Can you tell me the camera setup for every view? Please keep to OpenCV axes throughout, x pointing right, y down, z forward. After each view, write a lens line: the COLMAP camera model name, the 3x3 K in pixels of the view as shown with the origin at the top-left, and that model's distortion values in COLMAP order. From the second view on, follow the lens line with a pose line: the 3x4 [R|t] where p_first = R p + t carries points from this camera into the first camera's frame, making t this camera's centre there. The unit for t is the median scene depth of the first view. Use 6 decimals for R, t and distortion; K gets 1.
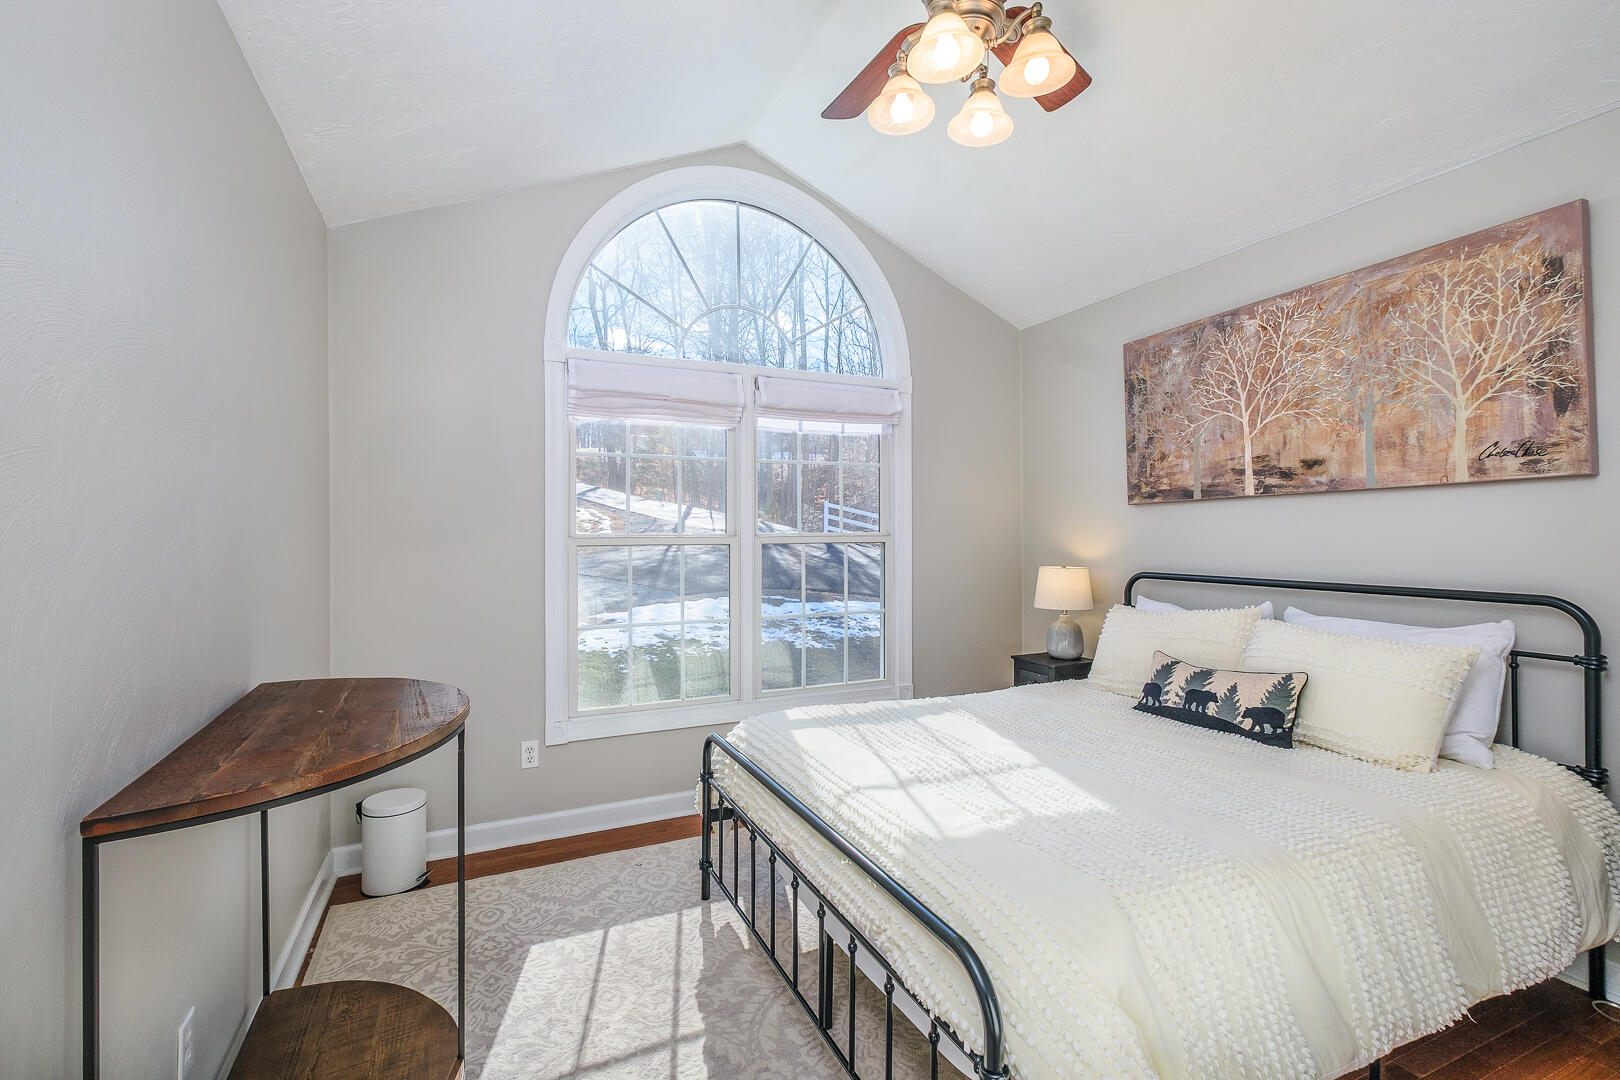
lens RADIAL K [[702.2, 0, 801.8], [0, 702.2, 533.5], [0, 0, 1]] dist [0.010045, -0.001430]
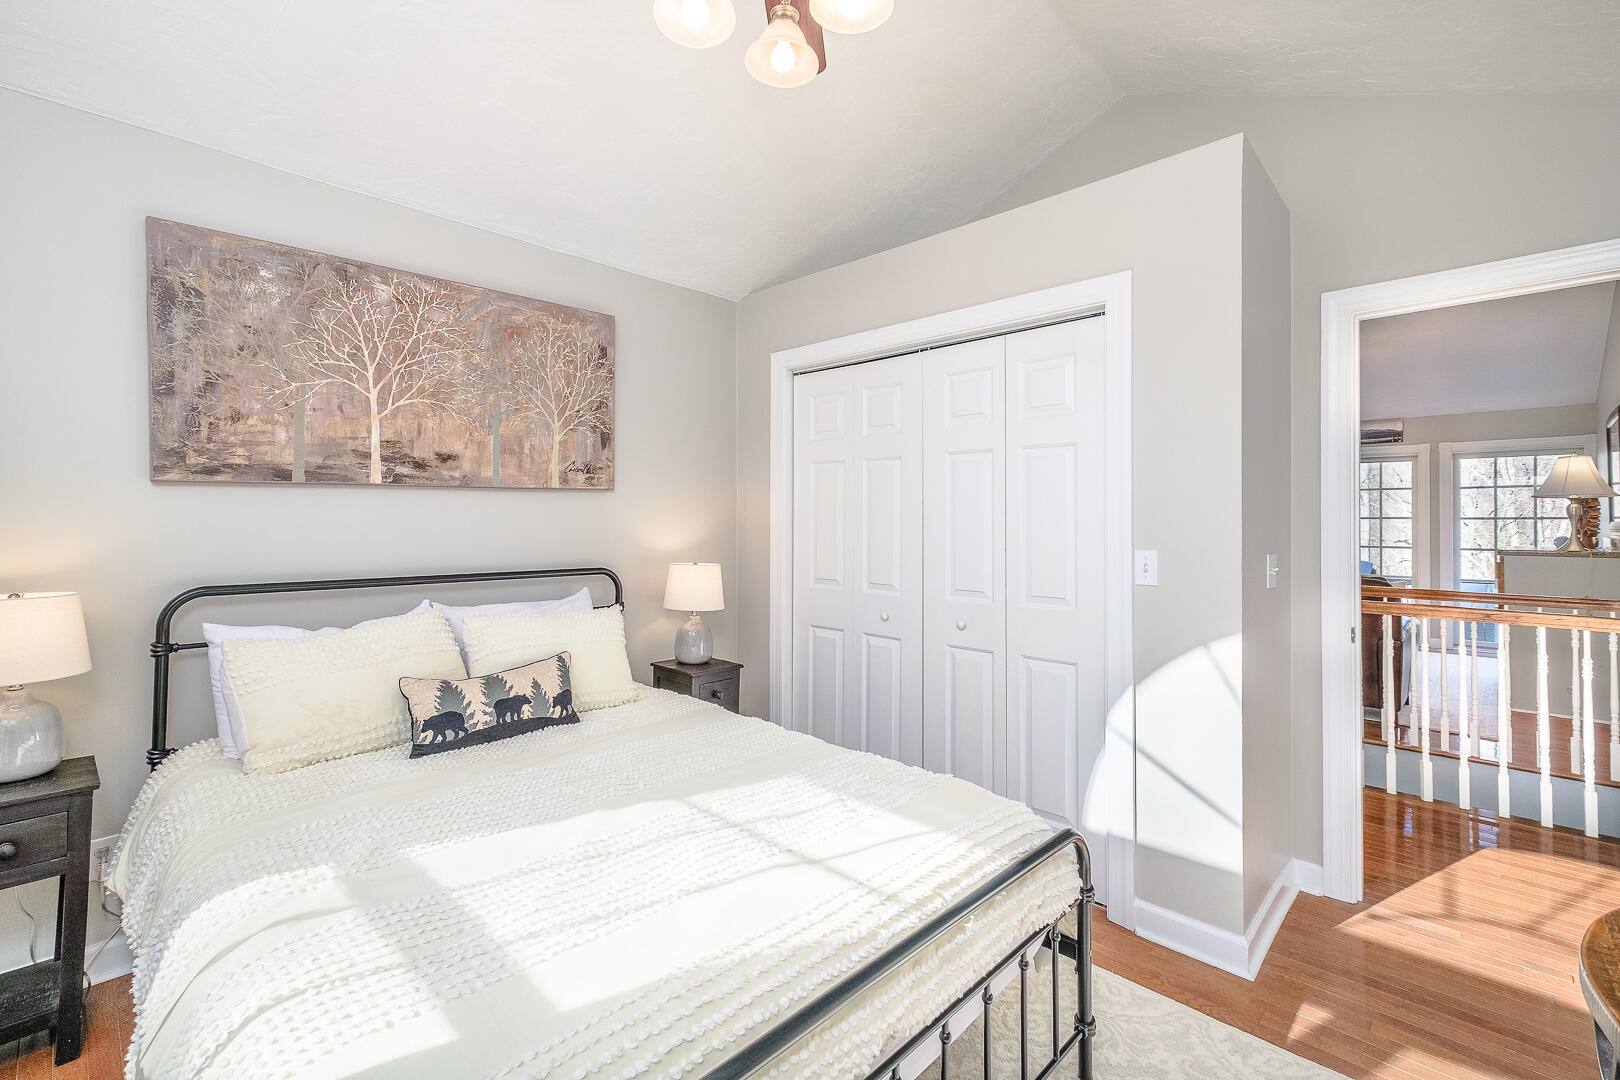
lens RADIAL K [[702.2, 0, 796.5], [0, 702.2, 513.4], [0, 0, 1]] dist [0.010045, -0.001430]
pose [[-0.340600, 0.014397, 0.940098, -0.383247], [-0.000424, 0.999880, -0.015466, -0.004030], [-0.940208, -0.005666, -0.340553, 0.856565]]
